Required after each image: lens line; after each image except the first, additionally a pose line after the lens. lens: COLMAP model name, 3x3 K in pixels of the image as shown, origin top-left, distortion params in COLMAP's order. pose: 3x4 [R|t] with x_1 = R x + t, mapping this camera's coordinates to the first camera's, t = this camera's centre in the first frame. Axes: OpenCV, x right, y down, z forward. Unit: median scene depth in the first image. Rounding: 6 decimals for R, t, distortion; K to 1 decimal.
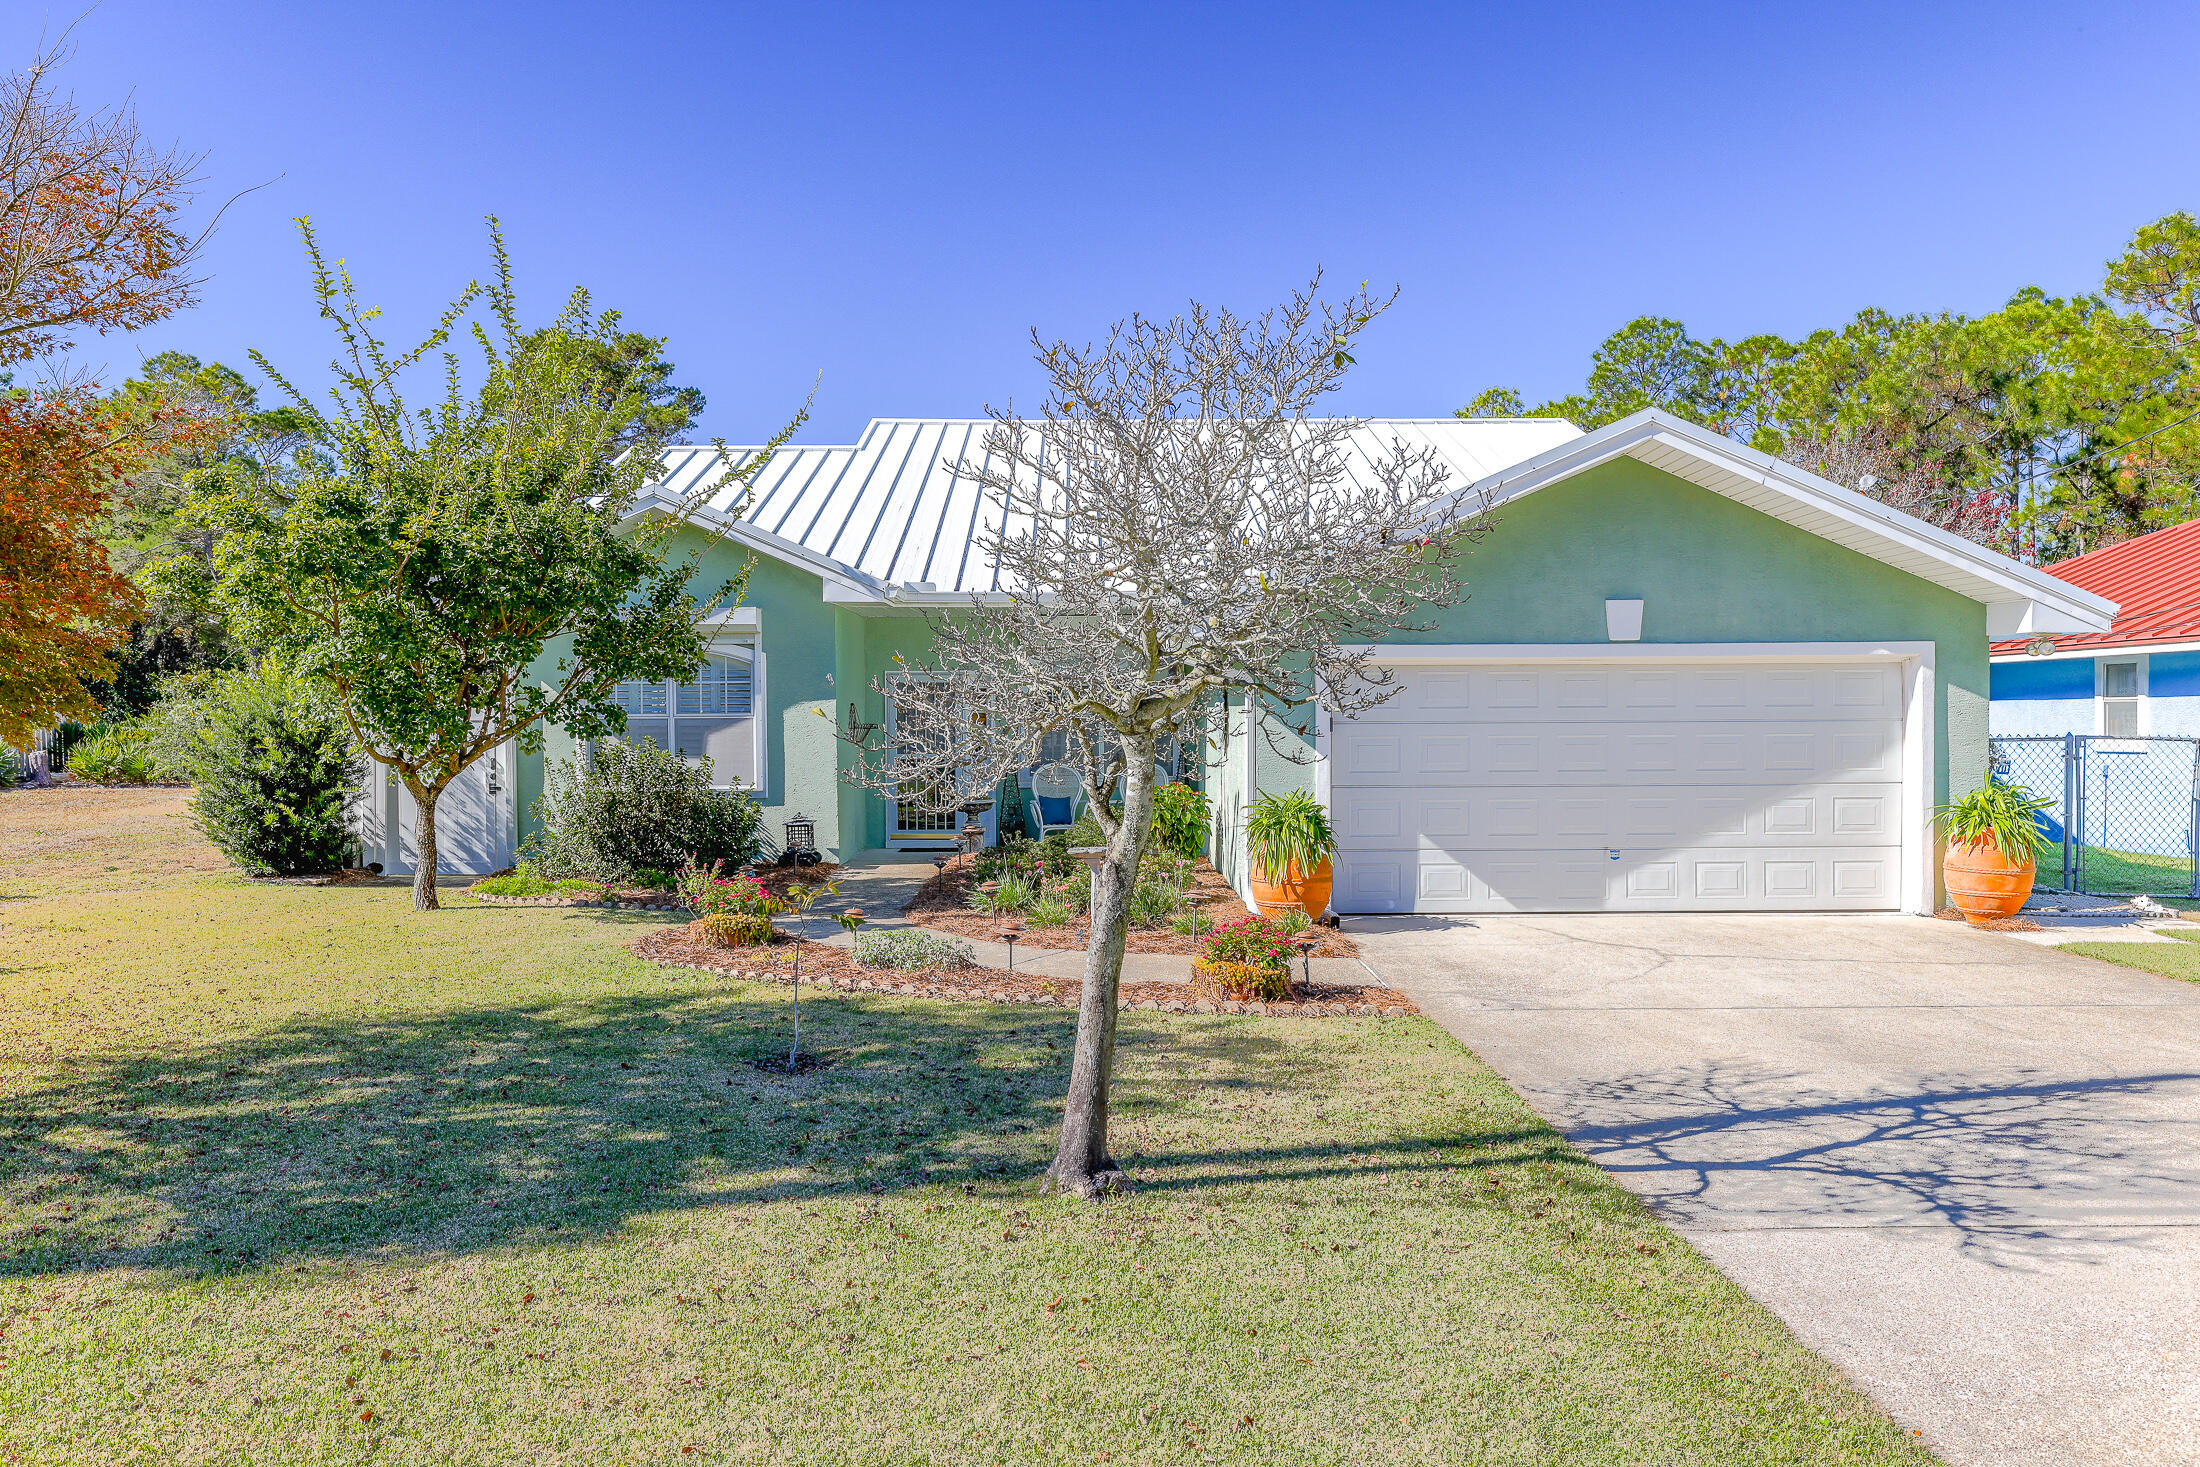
lens RADIAL K [[1527.3, 0, 1100.6], [0, 1527.3, 729.4], [0, 0, 1]] dist [-0.004796, -0.001974]
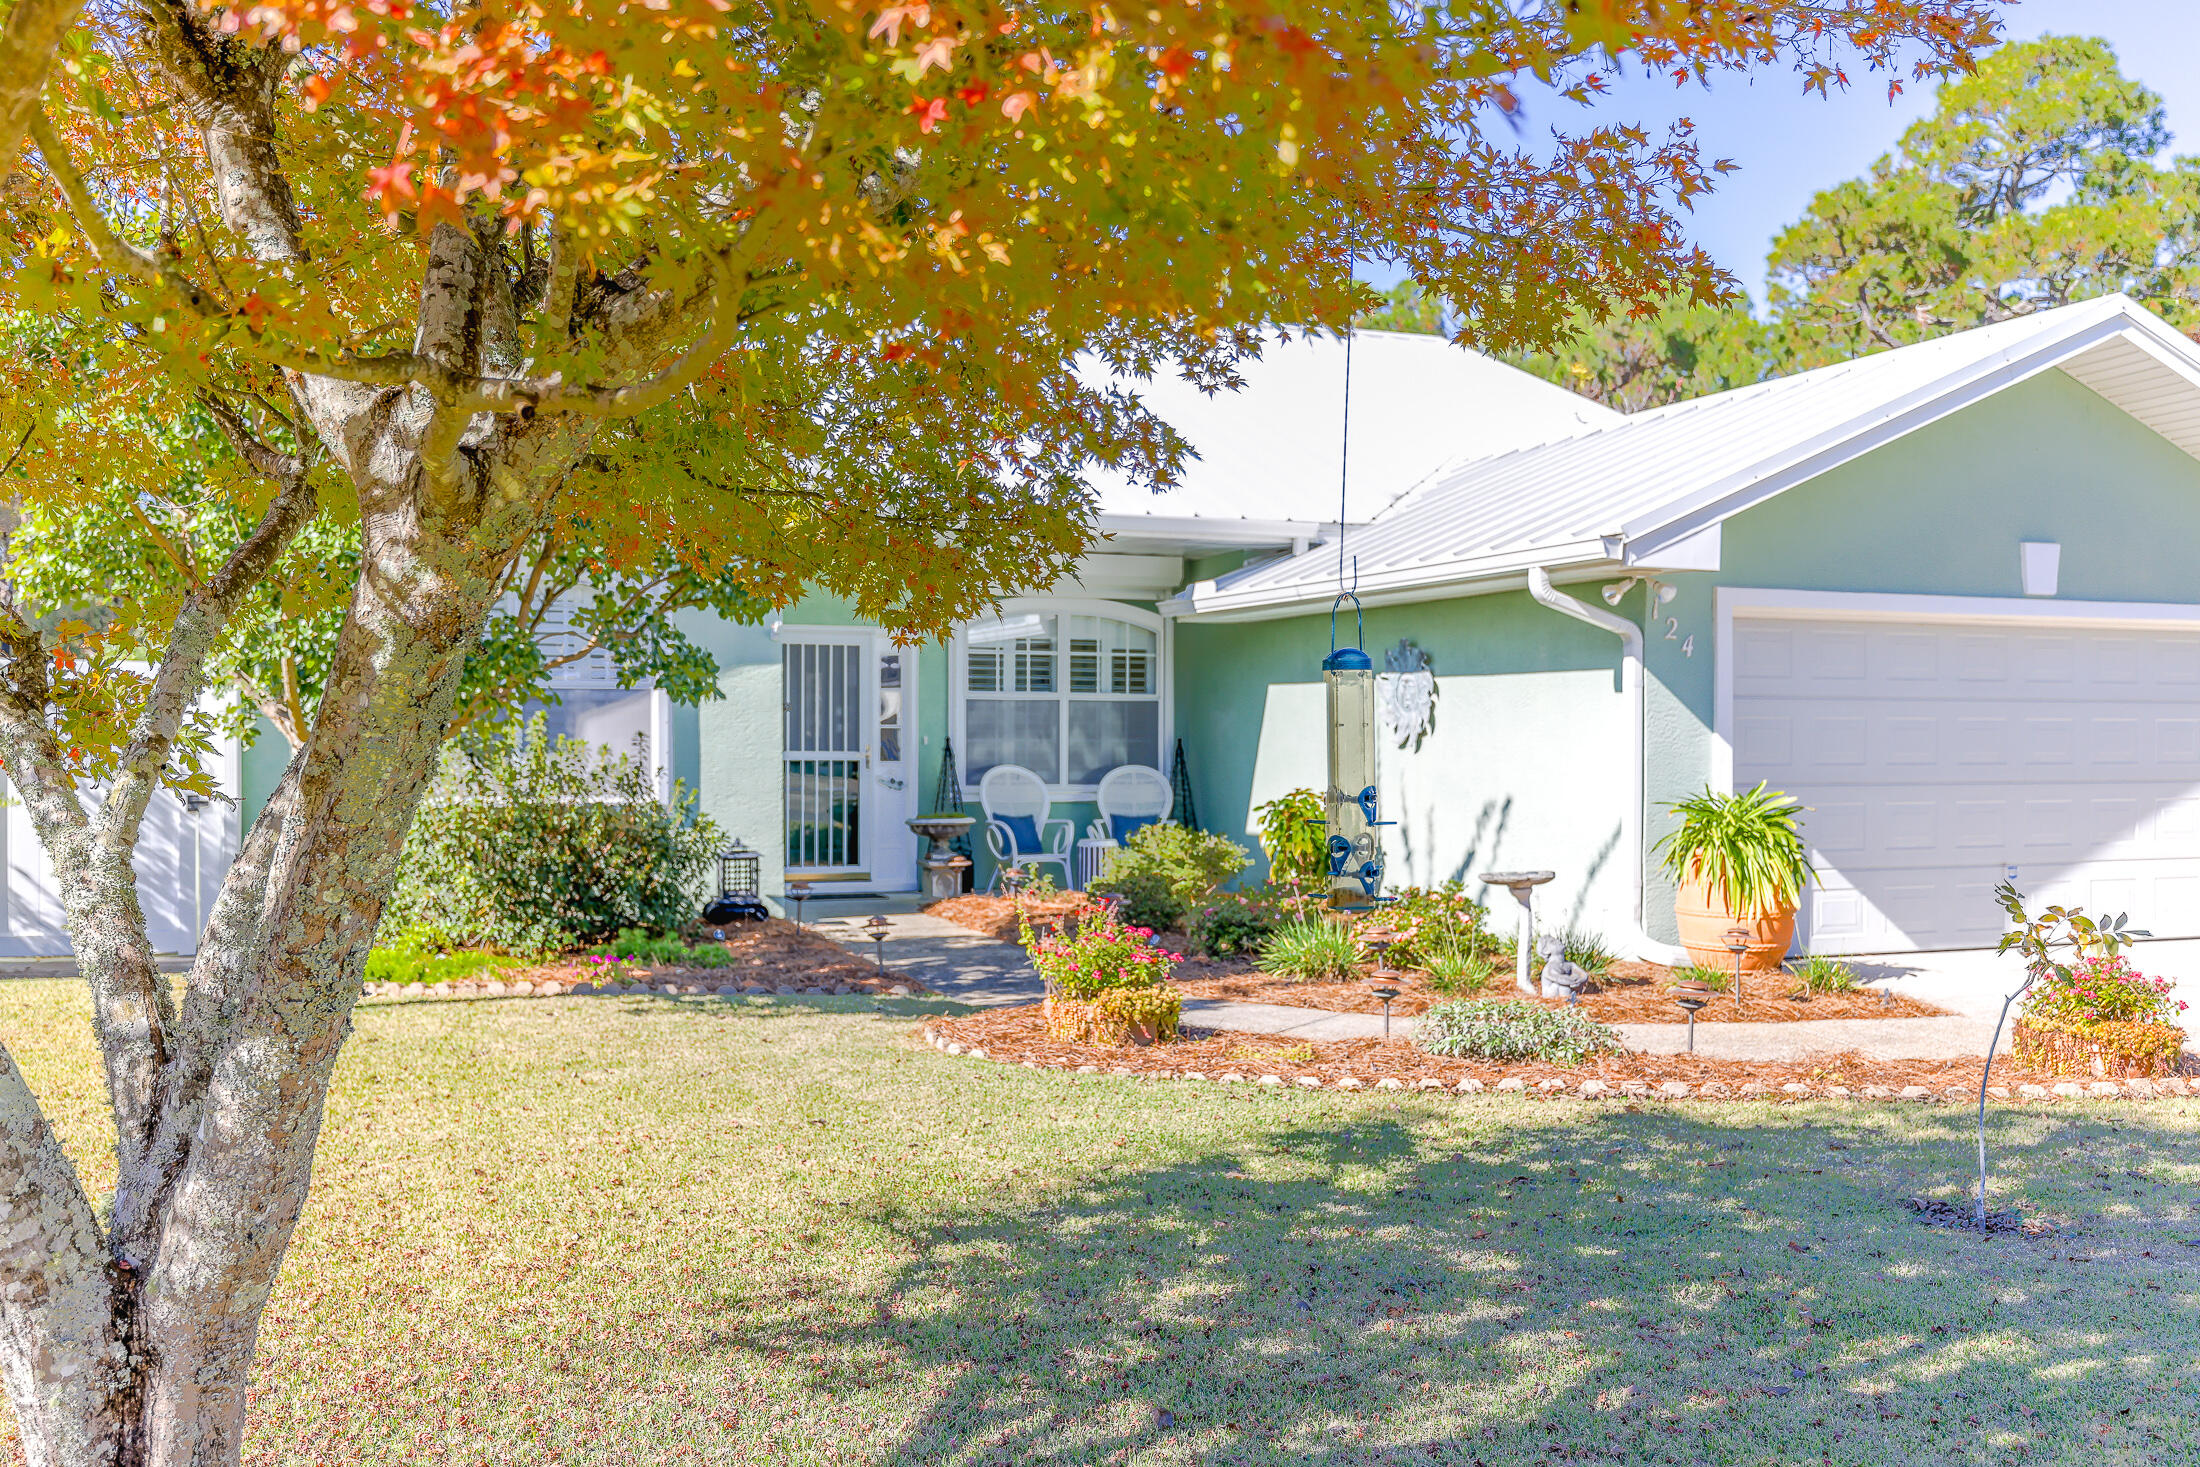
lens RADIAL K [[1951.1, 0, 1100.0], [0, 1951.1, 739.2], [0, 0, 1]] dist [-0.010736, -0.007126]
pose [[0.938606, 0.004976, 0.344954, -0.446016], [-0.002621, 0.999970, -0.007292, 0.023414], [-0.344980, 0.005940, 0.938591, 0.237072]]
